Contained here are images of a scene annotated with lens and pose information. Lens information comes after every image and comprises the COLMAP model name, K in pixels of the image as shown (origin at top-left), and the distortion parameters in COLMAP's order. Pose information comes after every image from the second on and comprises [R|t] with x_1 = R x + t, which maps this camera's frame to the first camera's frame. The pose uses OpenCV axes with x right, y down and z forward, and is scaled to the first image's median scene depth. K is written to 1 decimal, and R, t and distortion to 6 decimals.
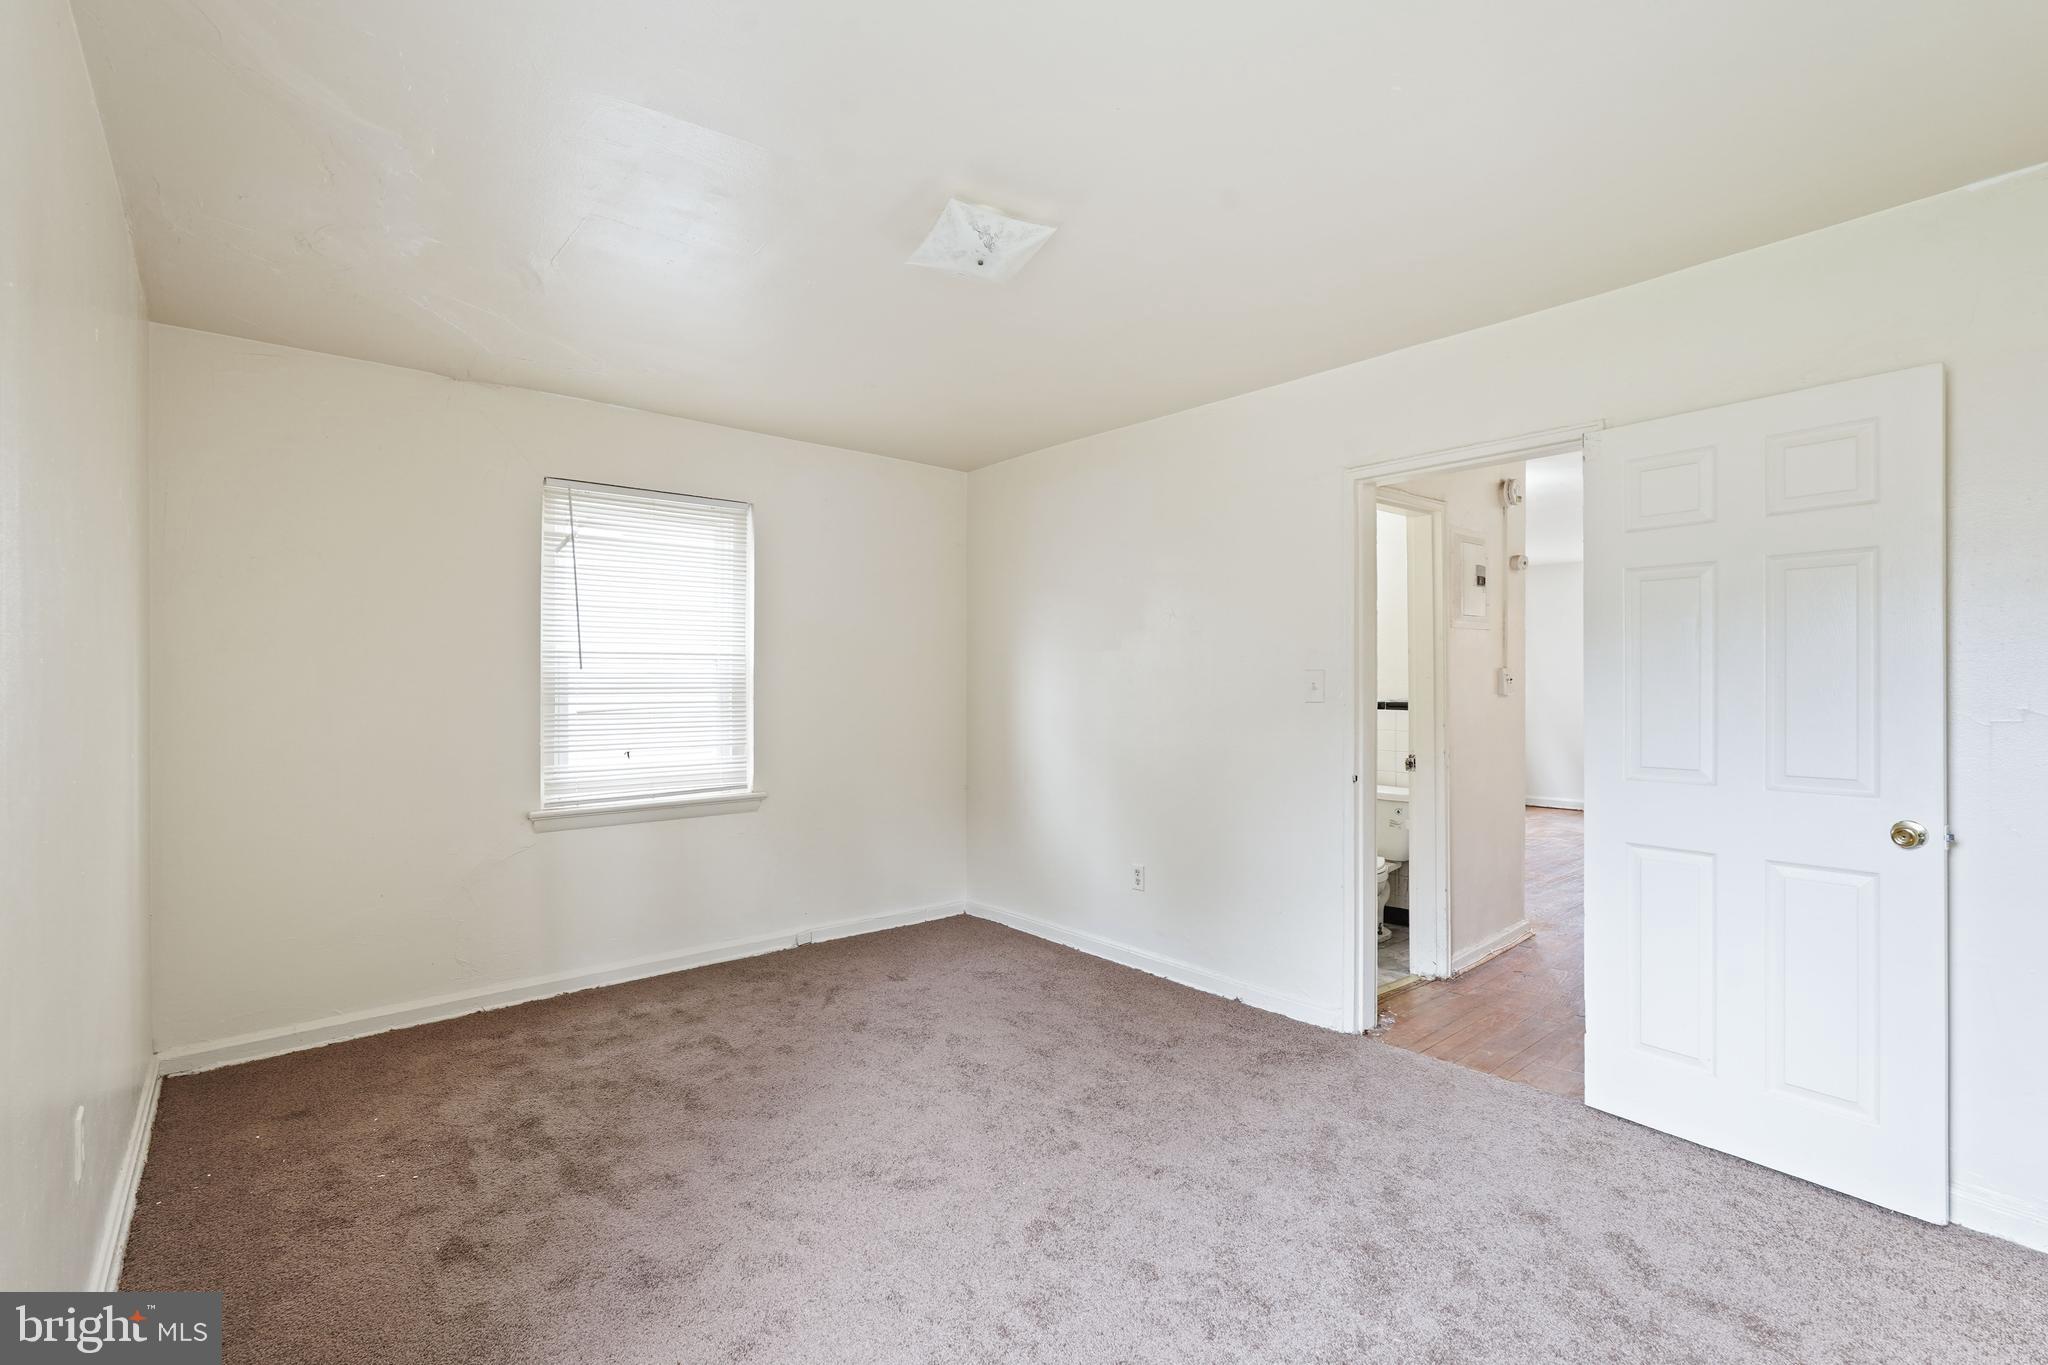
lens RADIAL K [[915.7, 0, 1017.7], [0, 915.7, 661.4], [0, 0, 1]] dist [-0.017984, 0.007605]
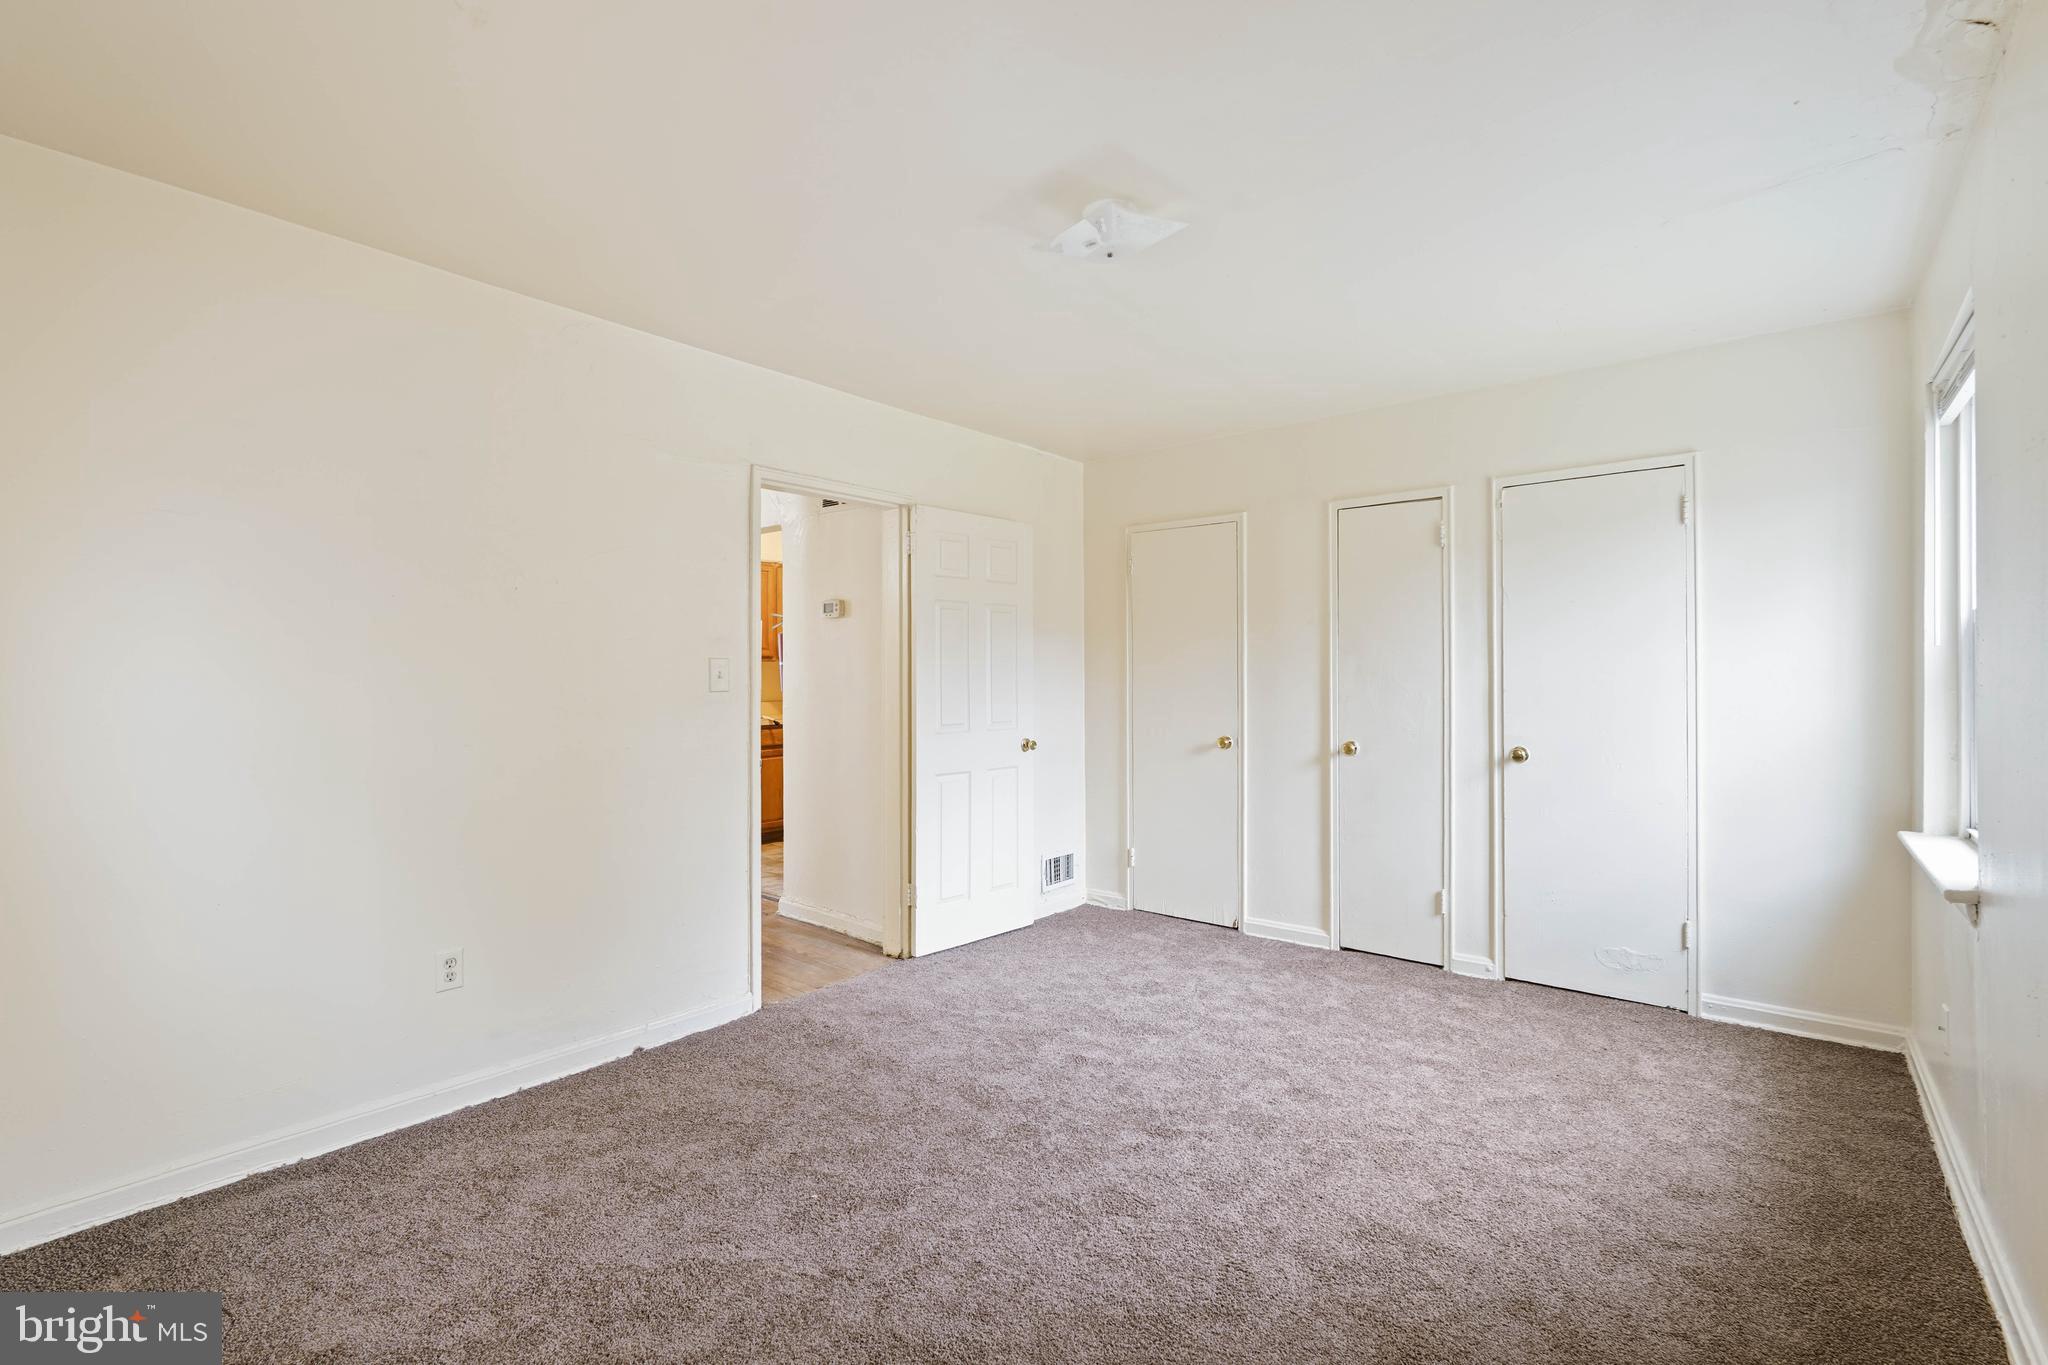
lens RADIAL K [[915.7, 0, 1017.7], [0, 915.7, 661.4], [0, 0, 1]] dist [-0.017984, 0.007605]
pose [[-0.131852, 0.009048, 0.991228, -0.610951], [-0.003720, 0.999947, -0.009622, 0.025728], [-0.991262, -0.004956, -0.131812, 0.755945]]
